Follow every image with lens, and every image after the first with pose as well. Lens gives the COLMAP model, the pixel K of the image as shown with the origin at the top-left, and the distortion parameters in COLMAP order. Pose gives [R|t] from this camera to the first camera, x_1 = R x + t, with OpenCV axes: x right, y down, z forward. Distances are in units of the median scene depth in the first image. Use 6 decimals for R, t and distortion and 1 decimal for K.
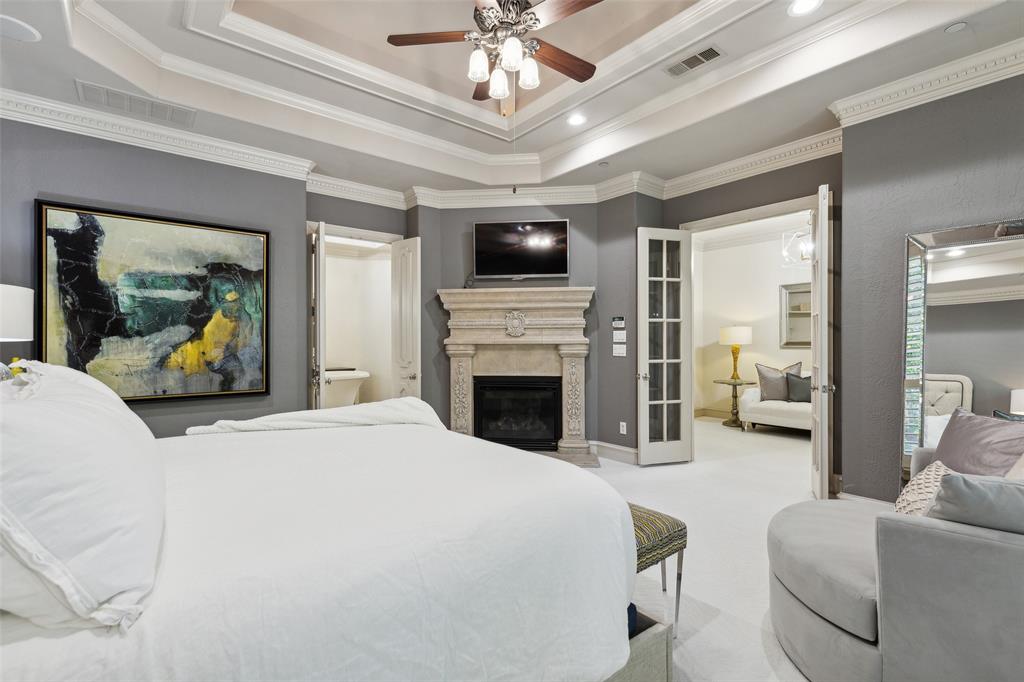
lens RADIAL K [[469.4, 0, 512.9], [0, 469.4, 332.4], [0, 0, 1]] dist [0.001443, 0.000238]
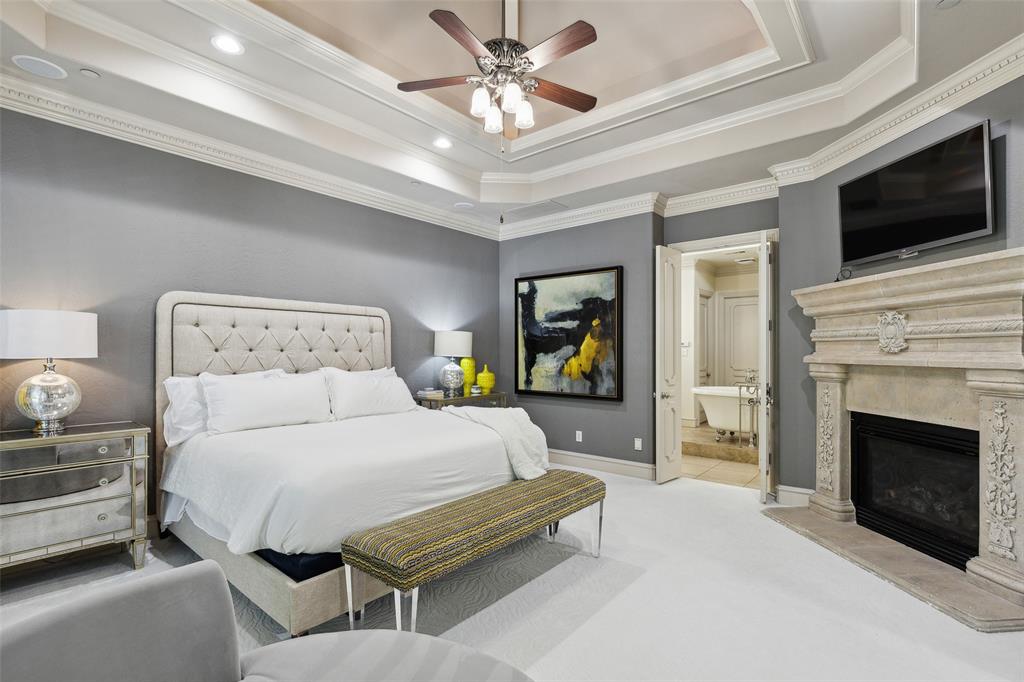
lens RADIAL K [[489.7, 0, 512.0], [0, 489.7, 341.0], [0, 0, 1]] dist [-0.000168, -0.000089]
pose [[0.169235, -0.018114, -0.985409, 0.698421], [0.018693, 0.999710, -0.015166, -0.008425], [0.985399, -0.015853, 0.169524, 0.529715]]
